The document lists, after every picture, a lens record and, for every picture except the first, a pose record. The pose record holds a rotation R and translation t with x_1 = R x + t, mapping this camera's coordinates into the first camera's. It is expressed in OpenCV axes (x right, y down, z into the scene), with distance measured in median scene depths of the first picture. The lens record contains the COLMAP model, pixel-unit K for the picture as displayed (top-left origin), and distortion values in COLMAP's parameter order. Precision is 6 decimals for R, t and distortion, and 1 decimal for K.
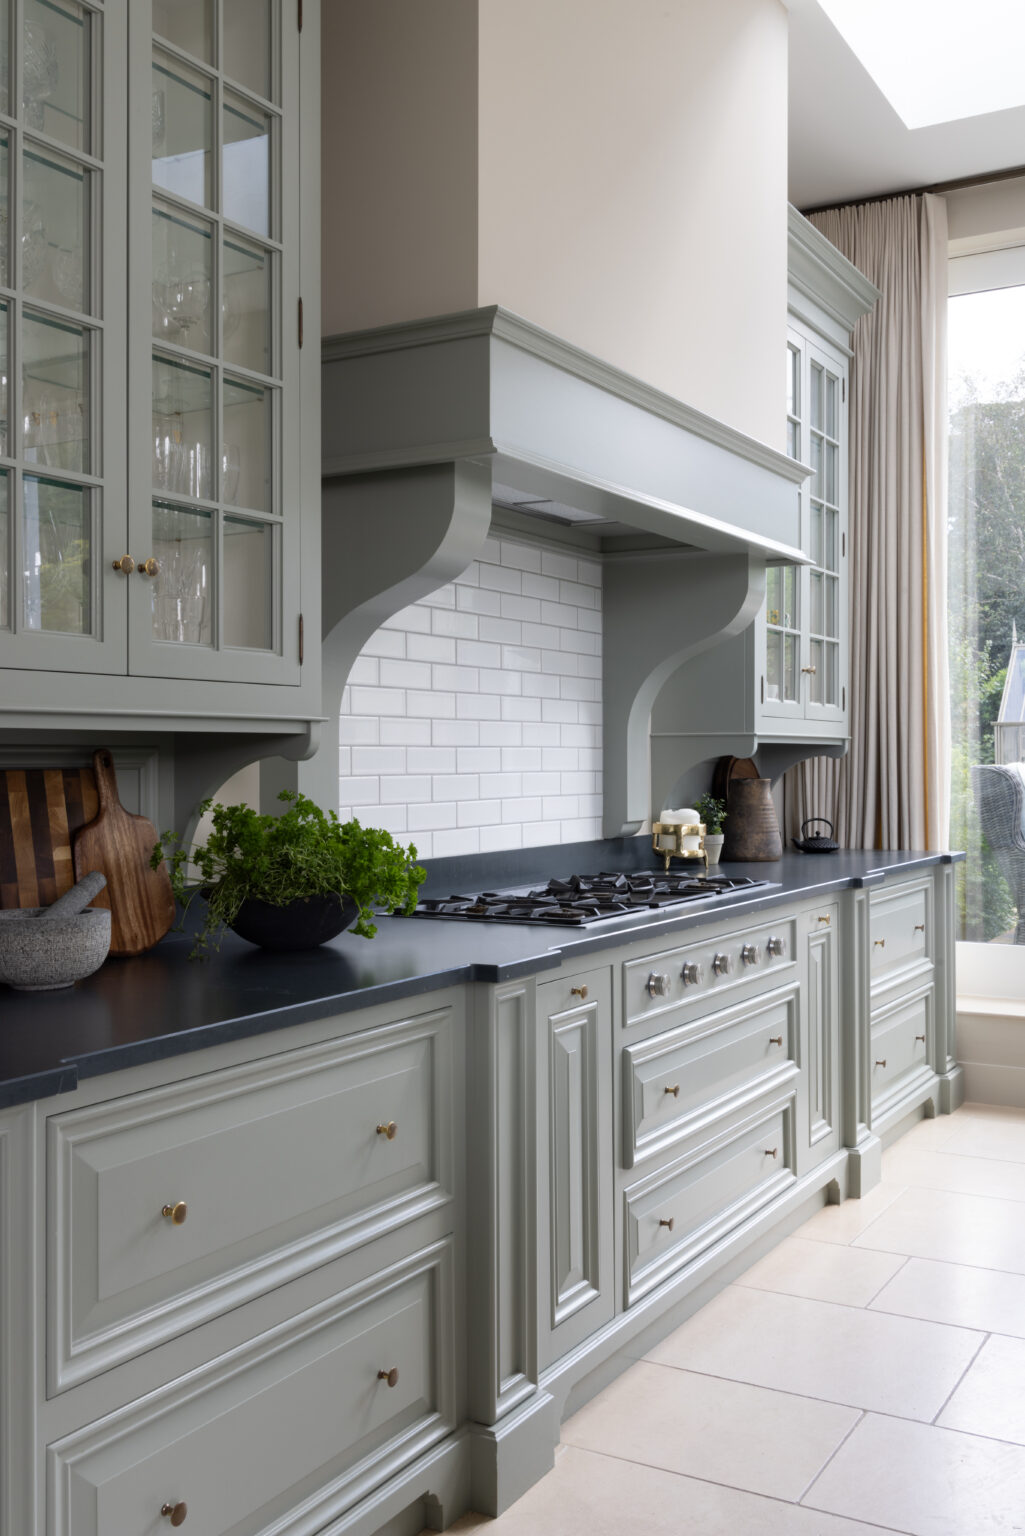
lens RADIAL K [[1481.8, 0, 513.9], [0, 1481.8, 762.0], [0, 0, 1]] dist [-0.024787, 0.000000]
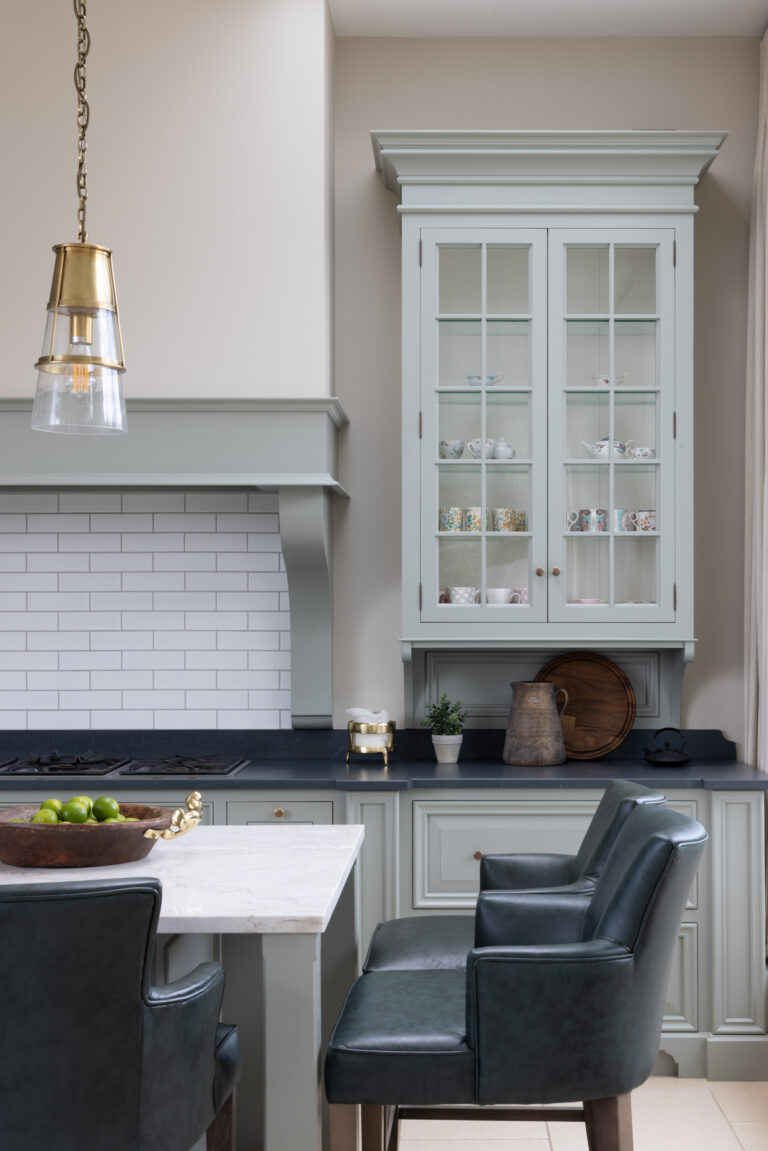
lens RADIAL K [[1733.9, 0, 382.2], [0, 1733.9, 581.3], [0, 0, 1]] dist [0.008856, 0.000000]
pose [[0.481555, -0.010161, -0.876357, 1.227816], [-0.002006, 0.999917, -0.012696, -0.044223], [0.876413, 0.007872, 0.481495, 0.389591]]
